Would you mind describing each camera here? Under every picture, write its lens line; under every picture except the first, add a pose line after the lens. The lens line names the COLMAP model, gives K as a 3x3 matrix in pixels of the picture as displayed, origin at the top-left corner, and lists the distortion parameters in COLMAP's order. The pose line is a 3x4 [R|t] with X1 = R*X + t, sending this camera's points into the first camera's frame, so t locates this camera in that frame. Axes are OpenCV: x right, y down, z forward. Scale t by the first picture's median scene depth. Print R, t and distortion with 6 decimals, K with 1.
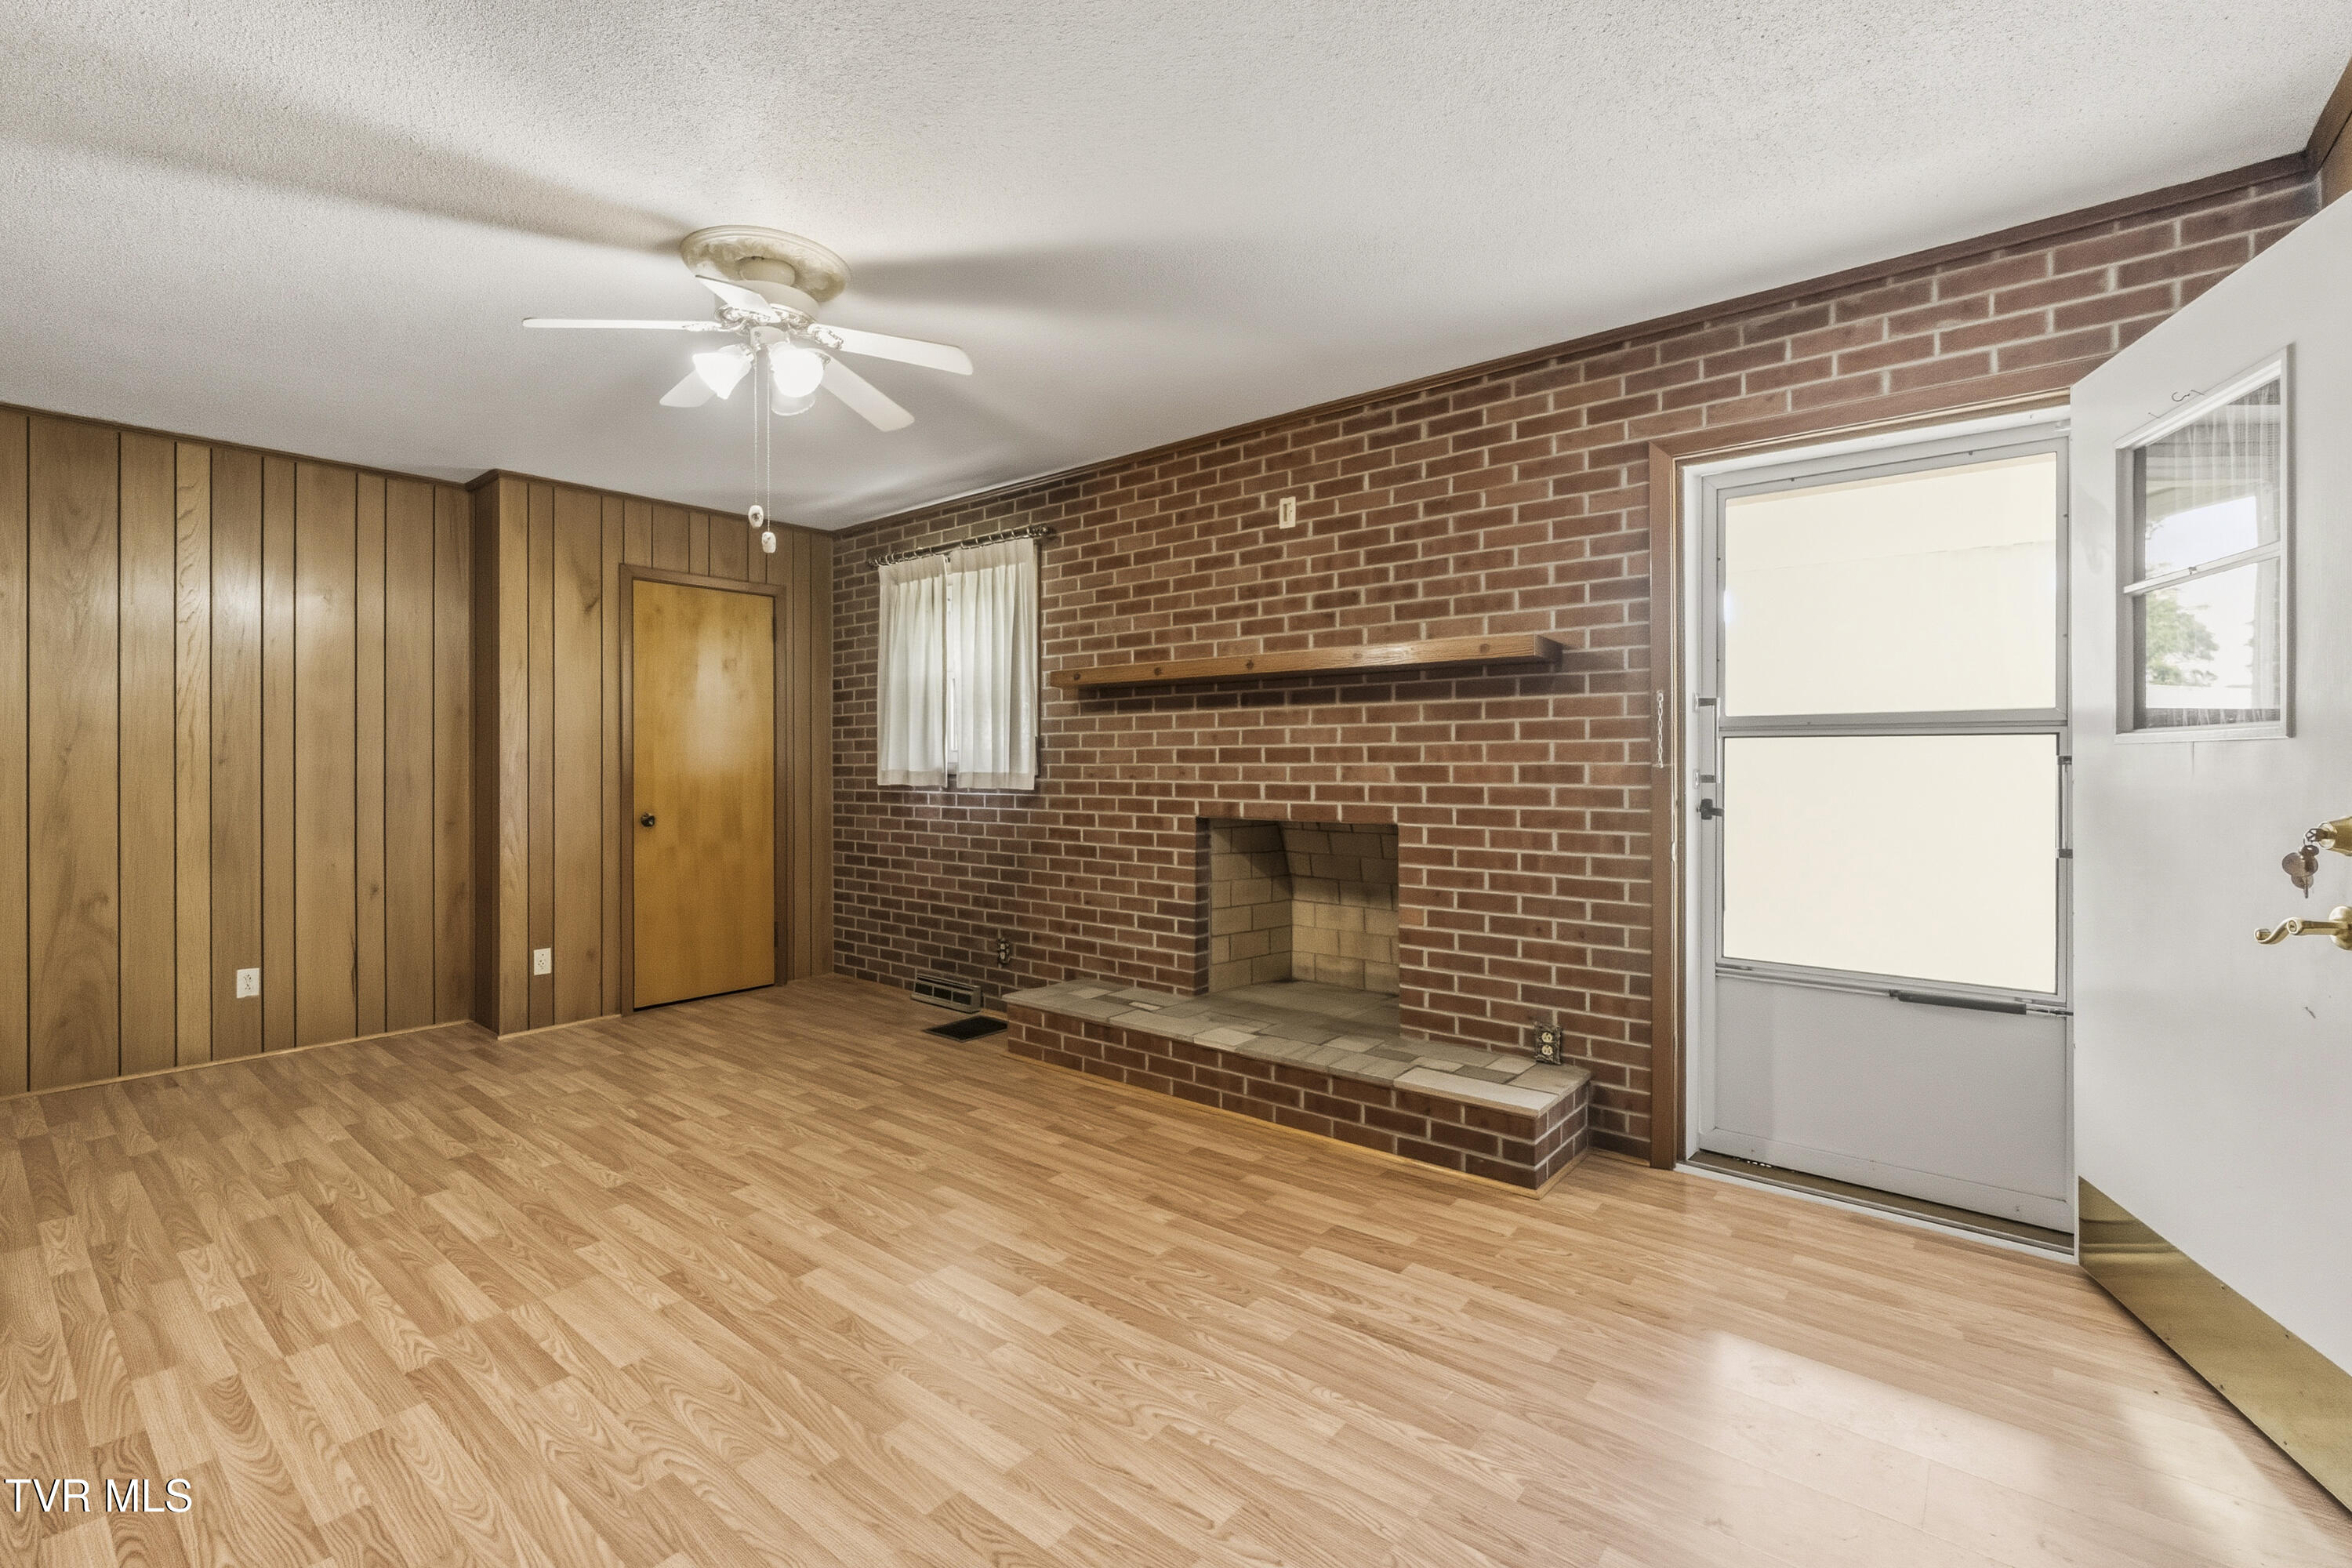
lens RADIAL K [[1020.6, 0, 1158.3], [0, 1020.6, 768.1], [0, 0, 1]] dist [-0.002314, -0.002370]
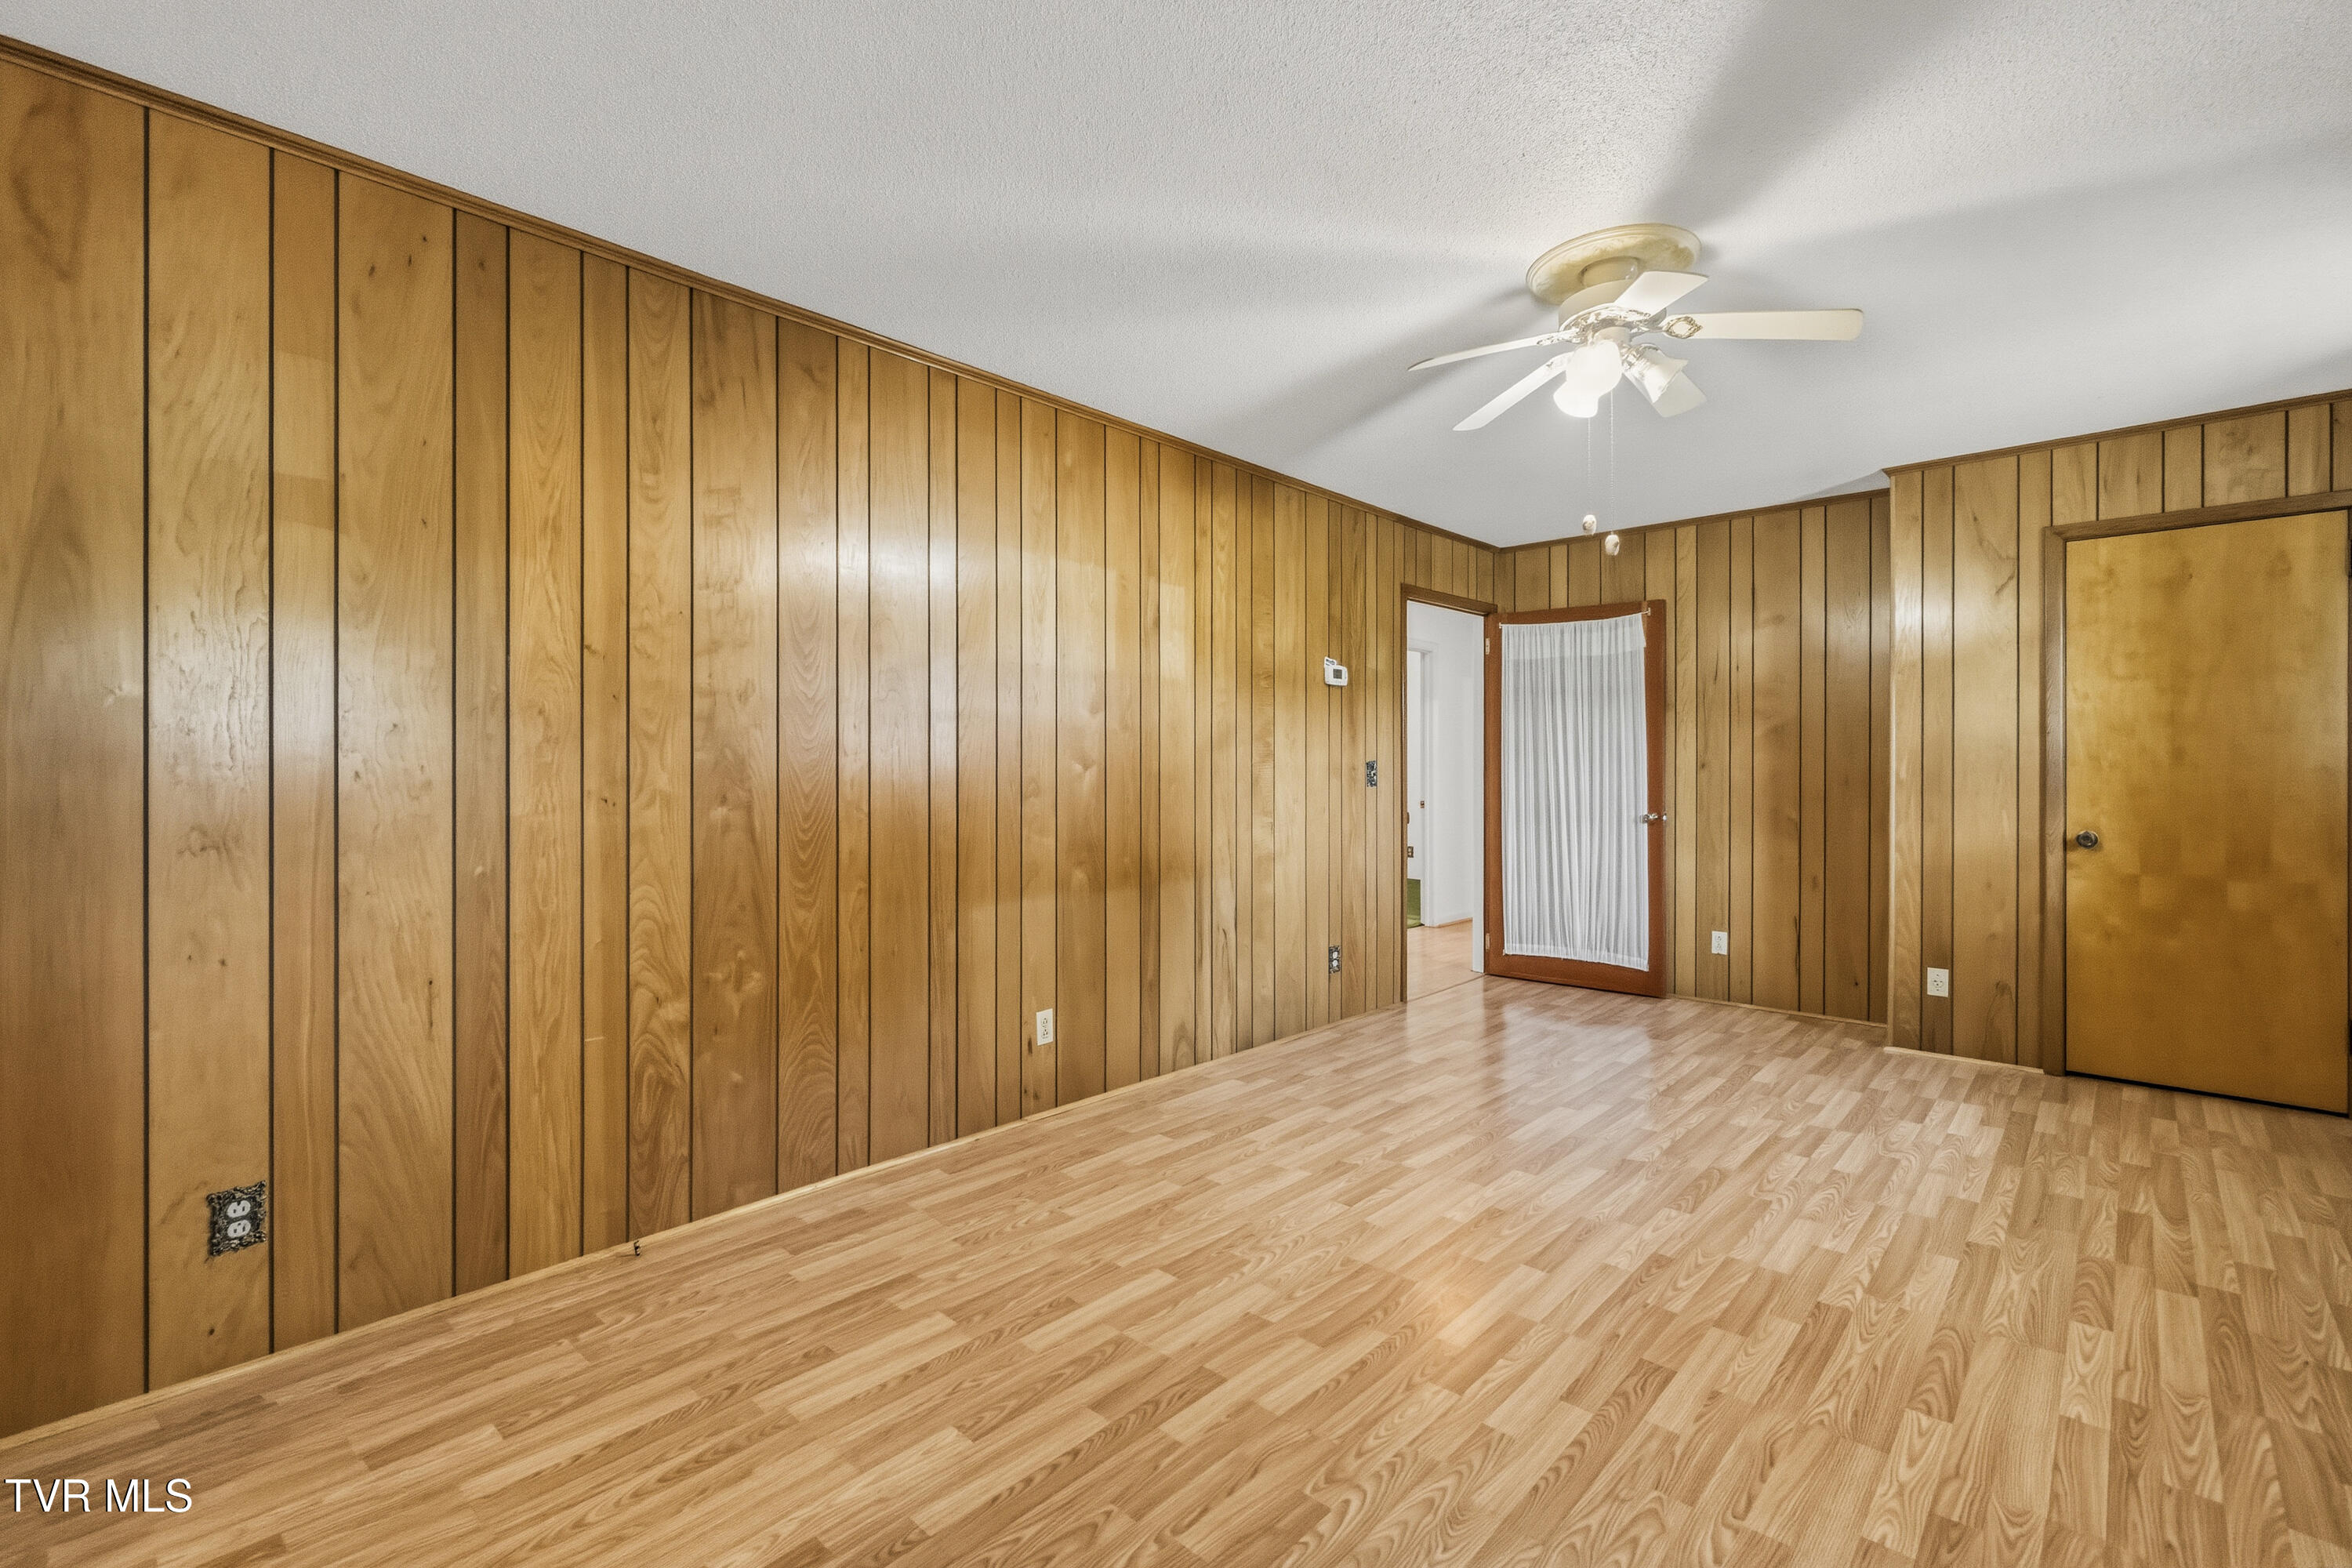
lens RADIAL K [[1020.6, 0, 1177.8], [0, 1020.6, 773.8], [0, 0, 1]] dist [-0.002314, -0.002370]
pose [[-0.059285, 0.004619, -0.998230, 0.439205], [-0.003717, 0.999981, 0.004848, -0.001742], [0.998234, 0.003998, -0.059267, 0.445887]]
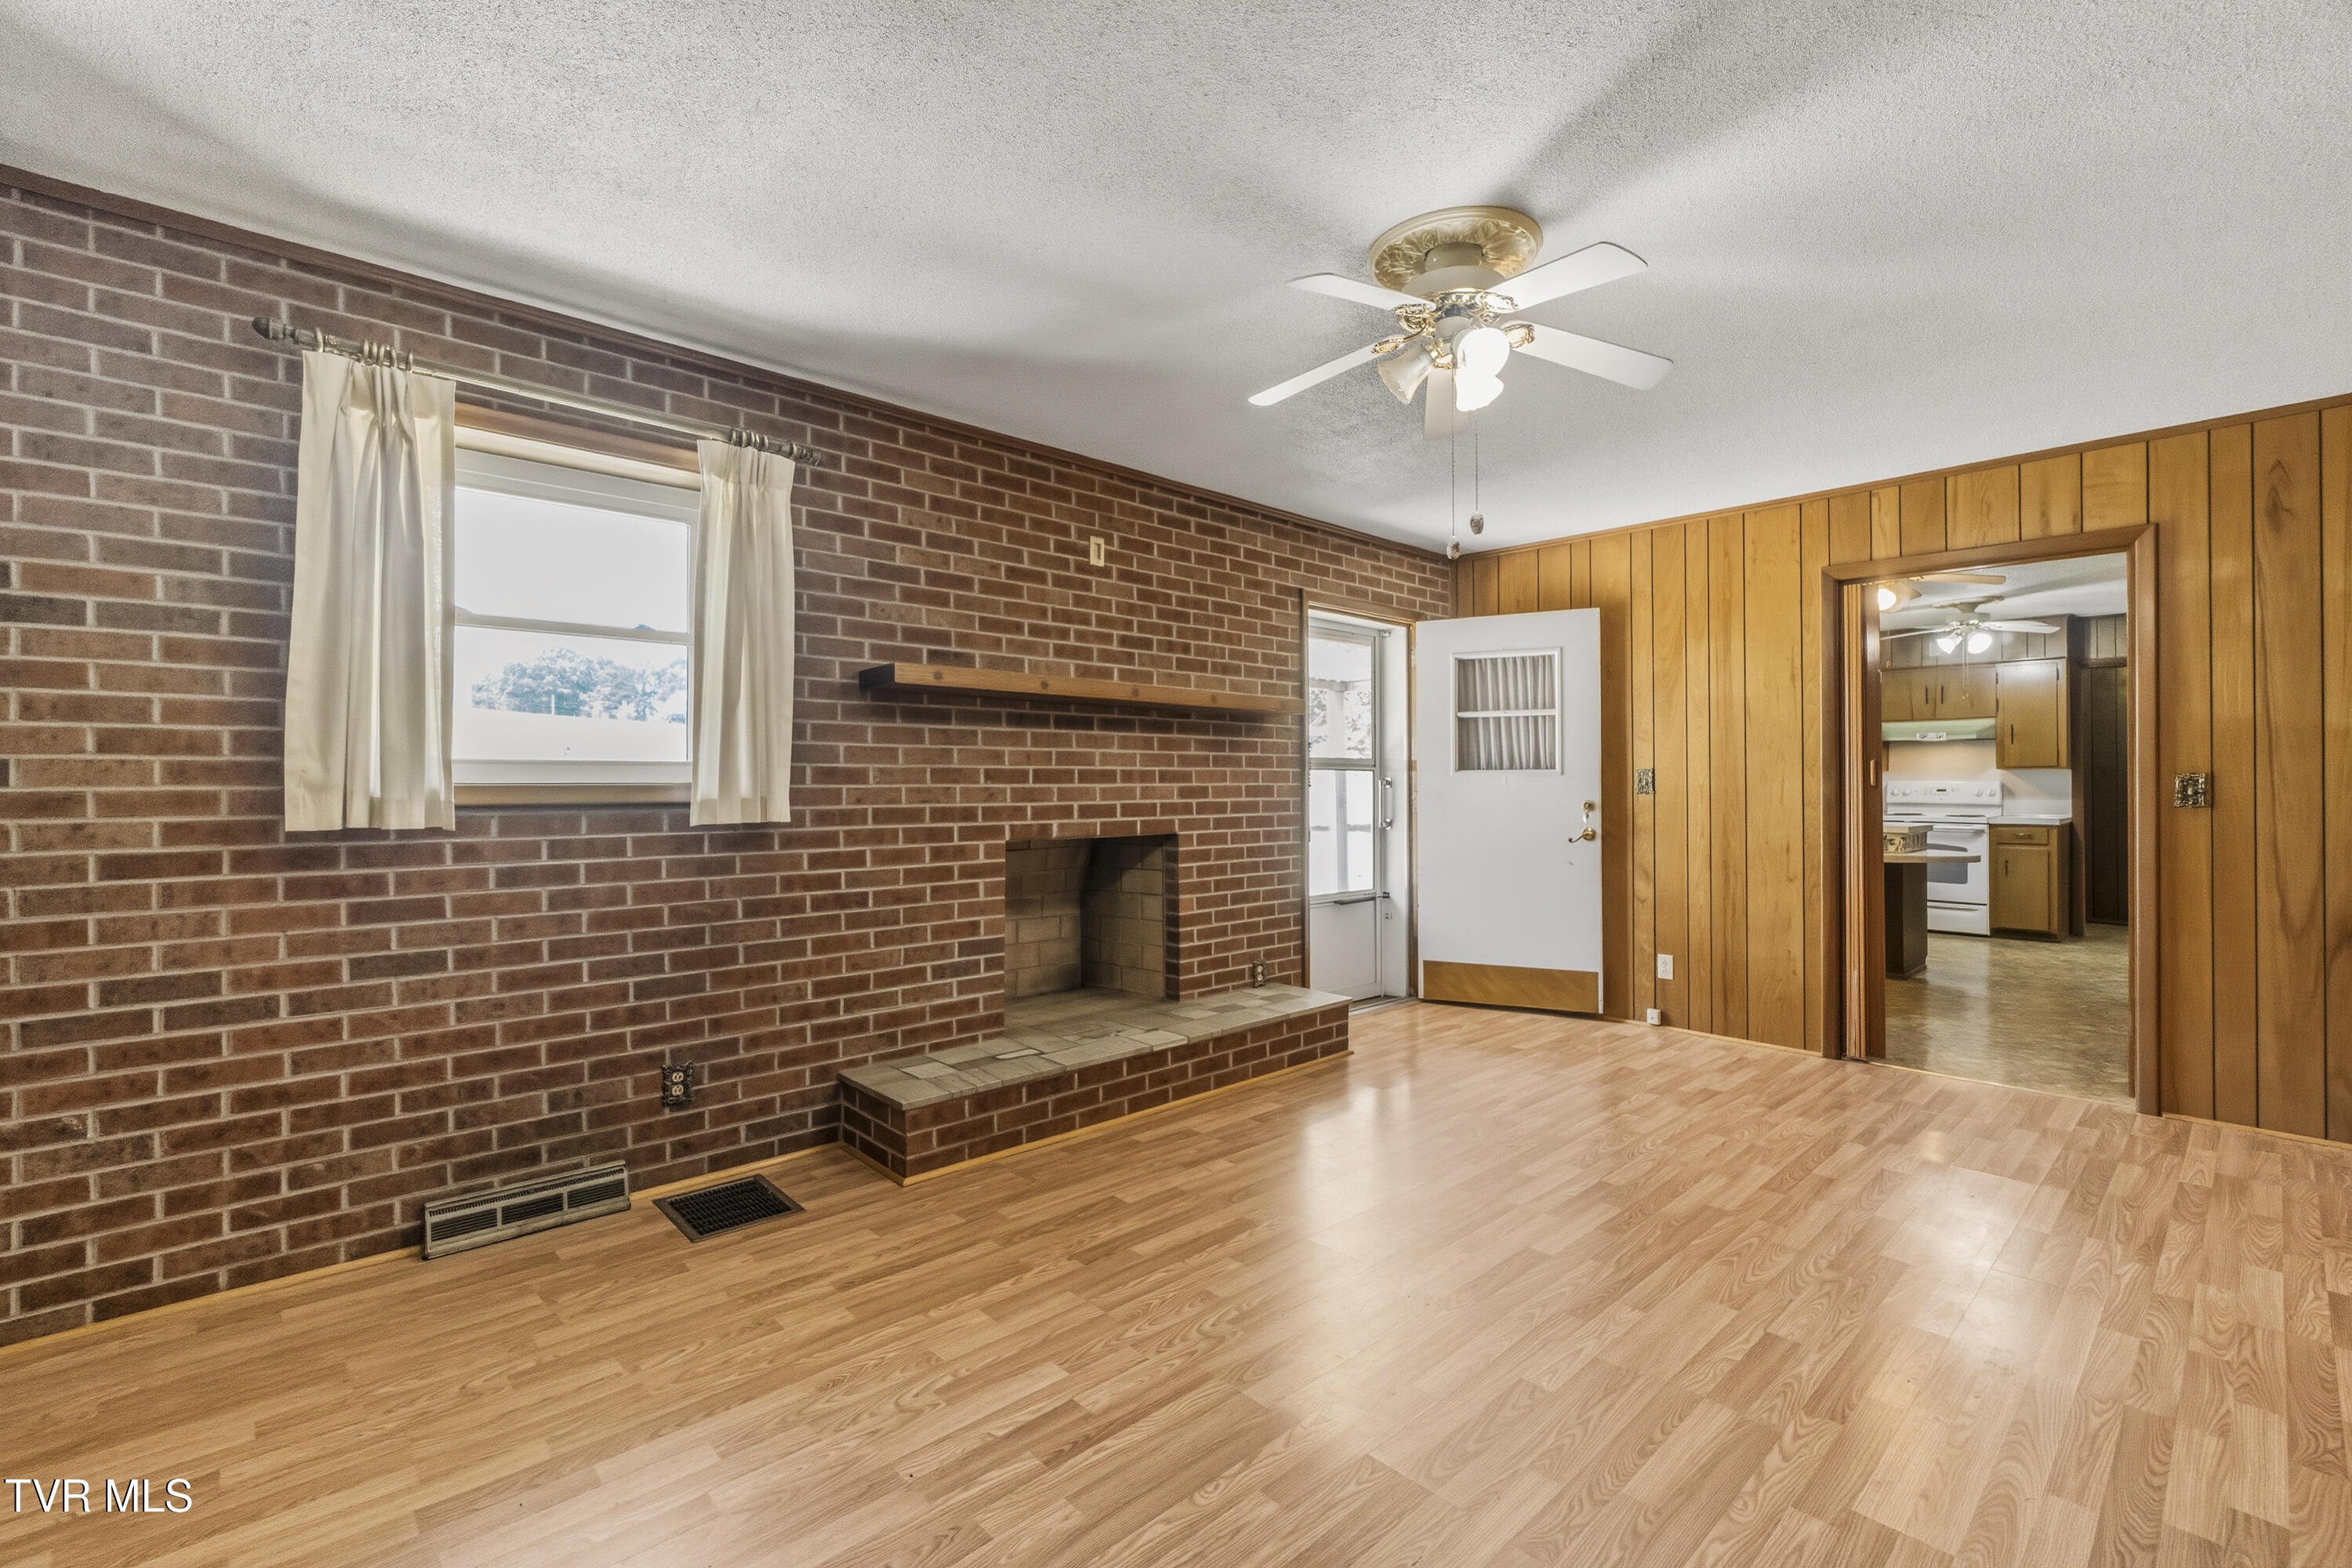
lens RADIAL K [[1020.6, 0, 1161.5], [0, 1020.6, 780.9], [0, 0, 1]] dist [-0.002314, -0.002370]
pose [[0.138032, 0.004632, 0.990417, -0.938053], [0.006246, 0.999965, -0.005547, -0.001633], [-0.990408, 0.006951, 0.137998, 0.791922]]
